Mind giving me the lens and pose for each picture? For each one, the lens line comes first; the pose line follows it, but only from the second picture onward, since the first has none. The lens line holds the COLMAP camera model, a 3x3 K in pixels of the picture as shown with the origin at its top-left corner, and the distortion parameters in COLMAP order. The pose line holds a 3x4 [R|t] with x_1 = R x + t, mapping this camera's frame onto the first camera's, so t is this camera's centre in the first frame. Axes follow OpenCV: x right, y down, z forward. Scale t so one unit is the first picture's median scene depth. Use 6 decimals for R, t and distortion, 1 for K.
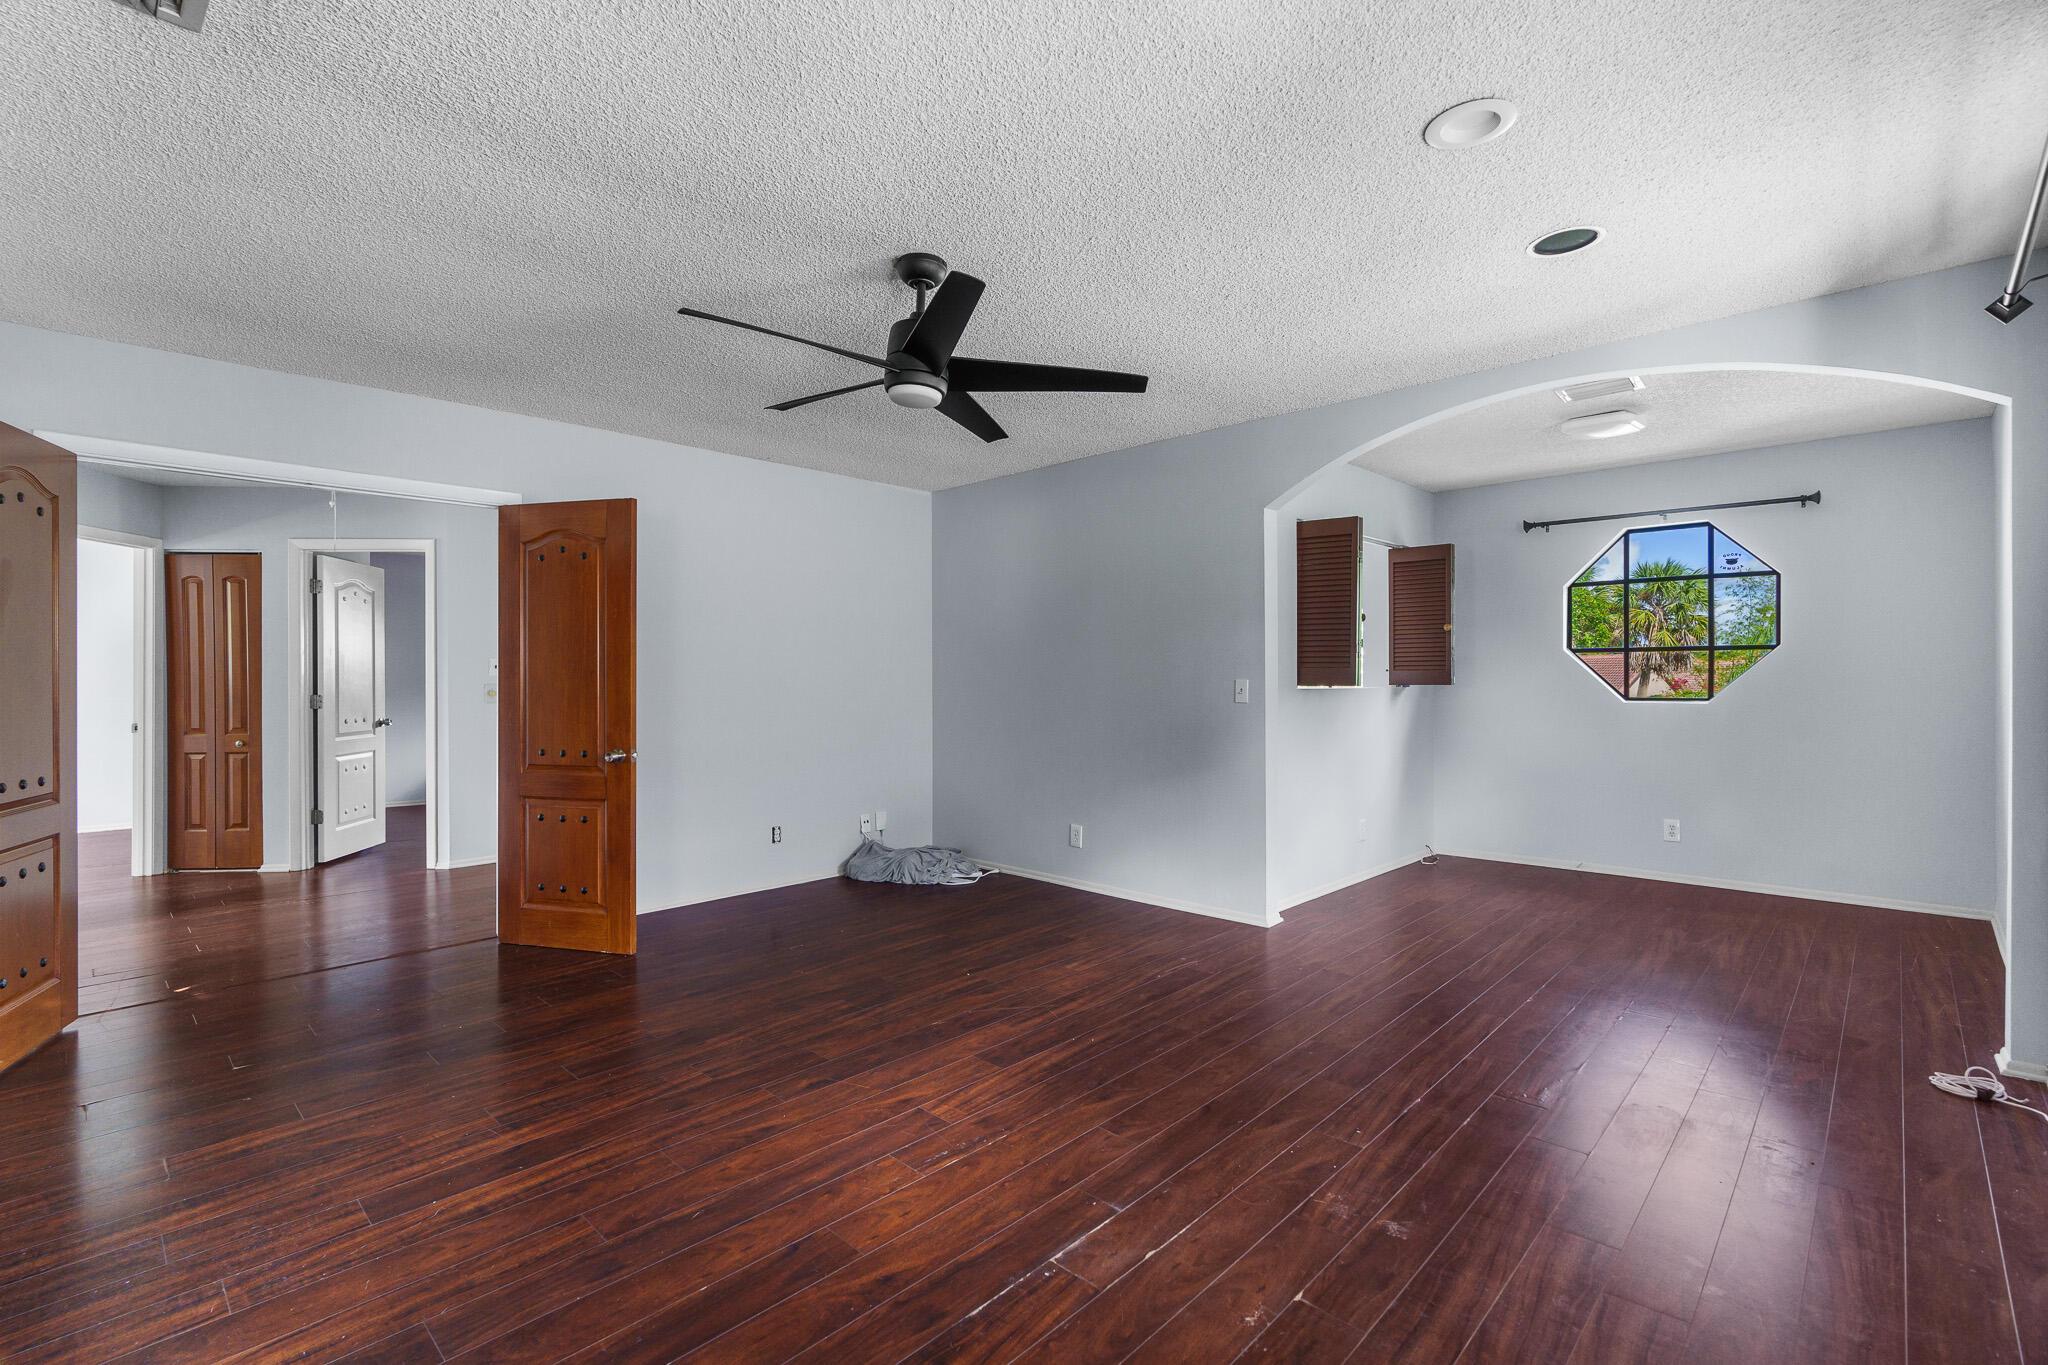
lens RADIAL K [[929.7, 0, 1015.6], [0, 929.7, 676.1], [0, 0, 1]] dist [-0.008188, 0.004844]
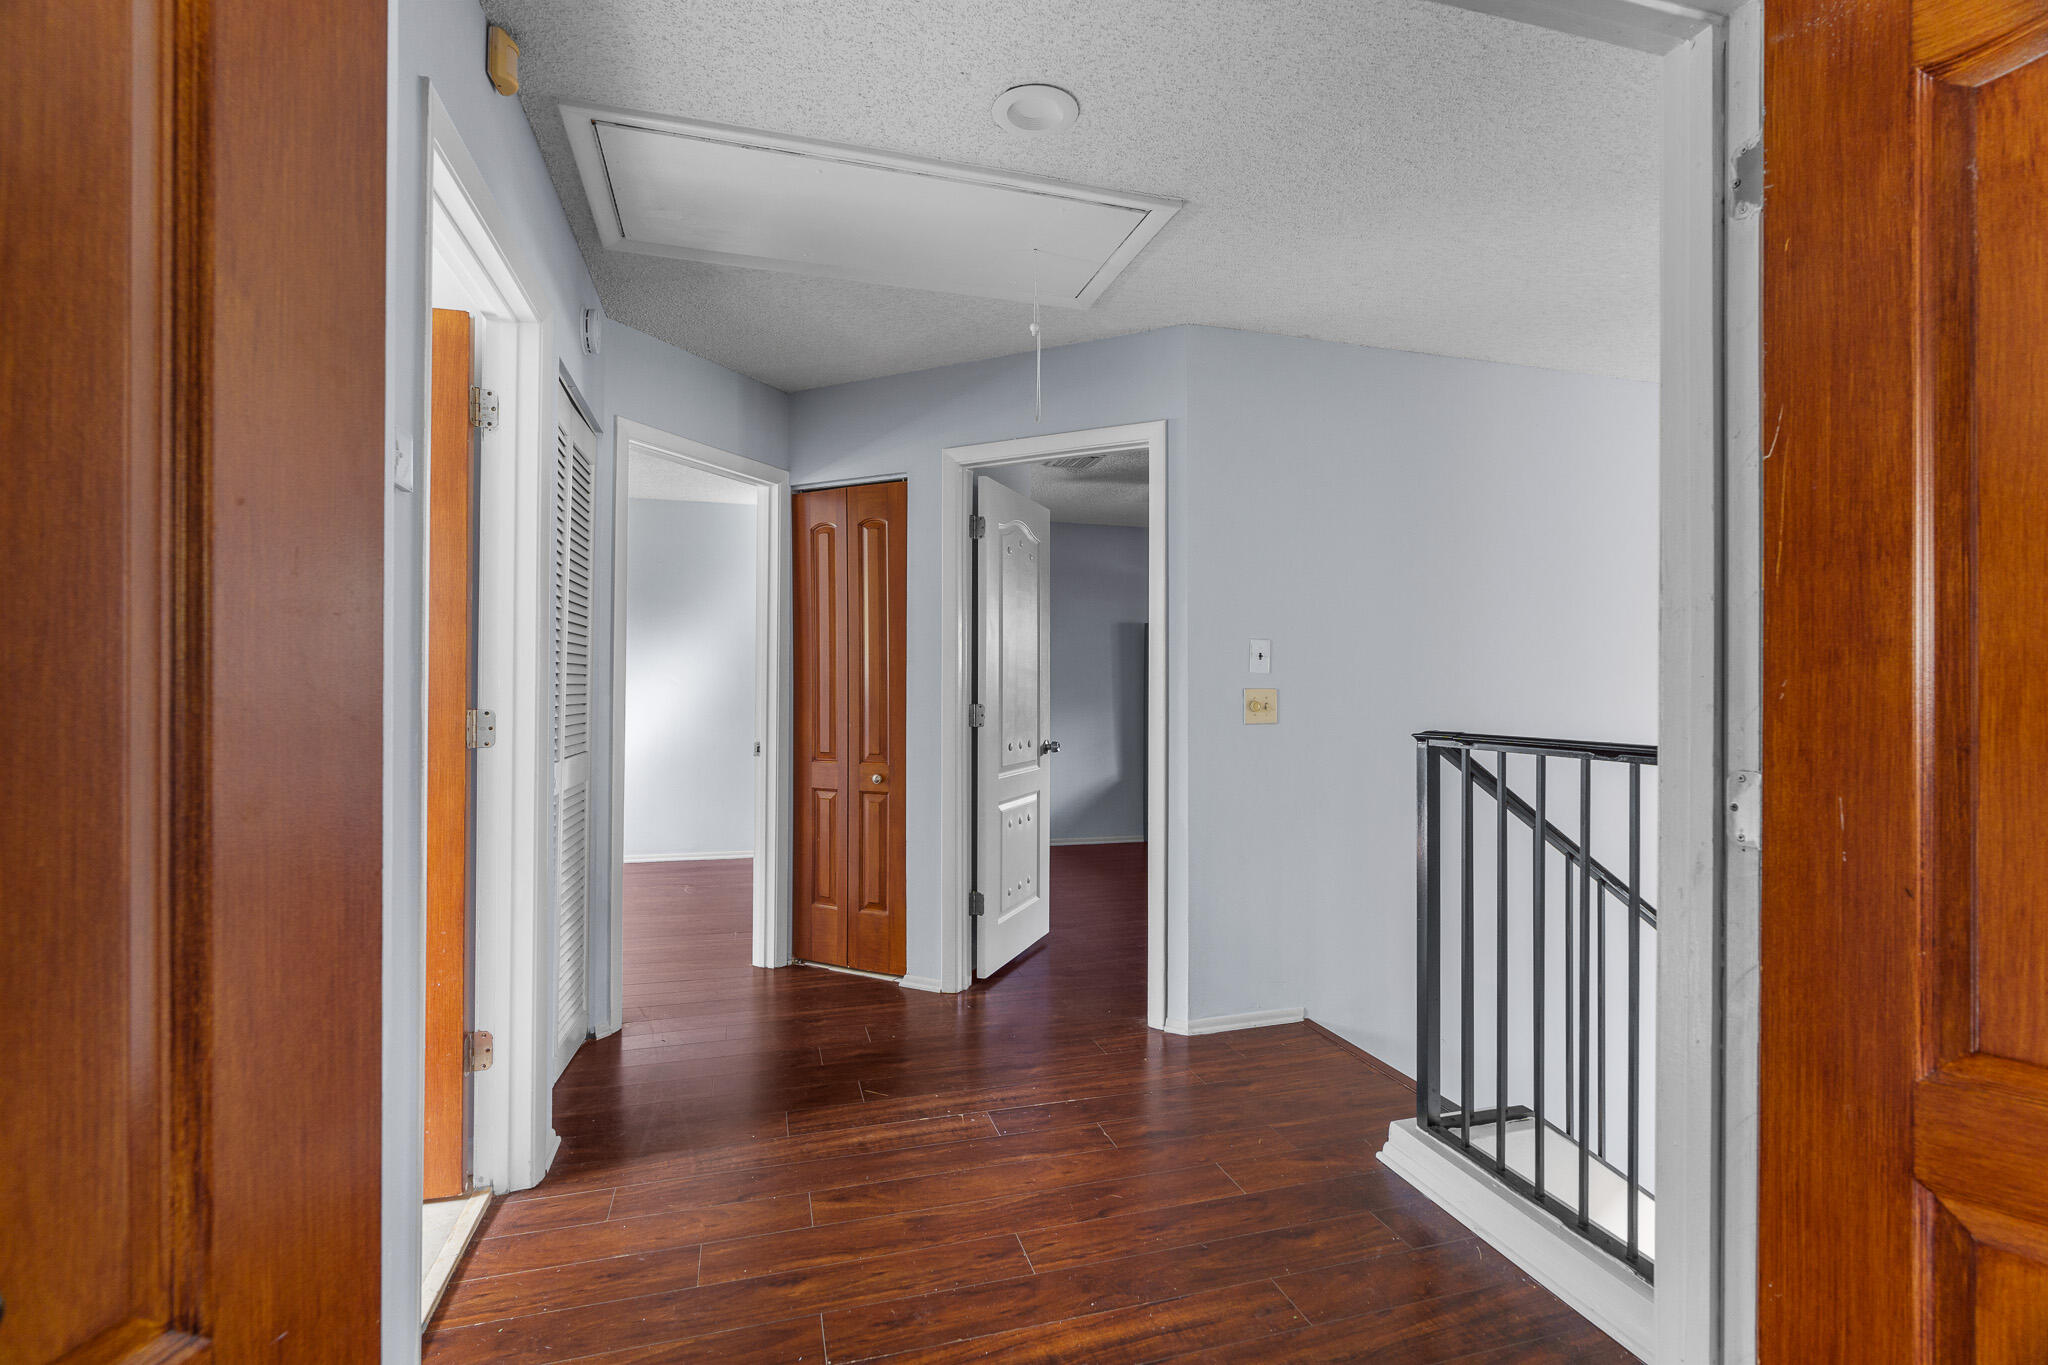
lens RADIAL K [[929.7, 0, 1027.5], [0, 929.7, 672.6], [0, 0, 1]] dist [-0.008188, 0.004844]
pose [[0.870910, -0.000367, -0.491442, -0.839439], [-0.004134, 0.999959, -0.008072, 0.008516], [0.491424, 0.009062, 0.870873, 0.955130]]
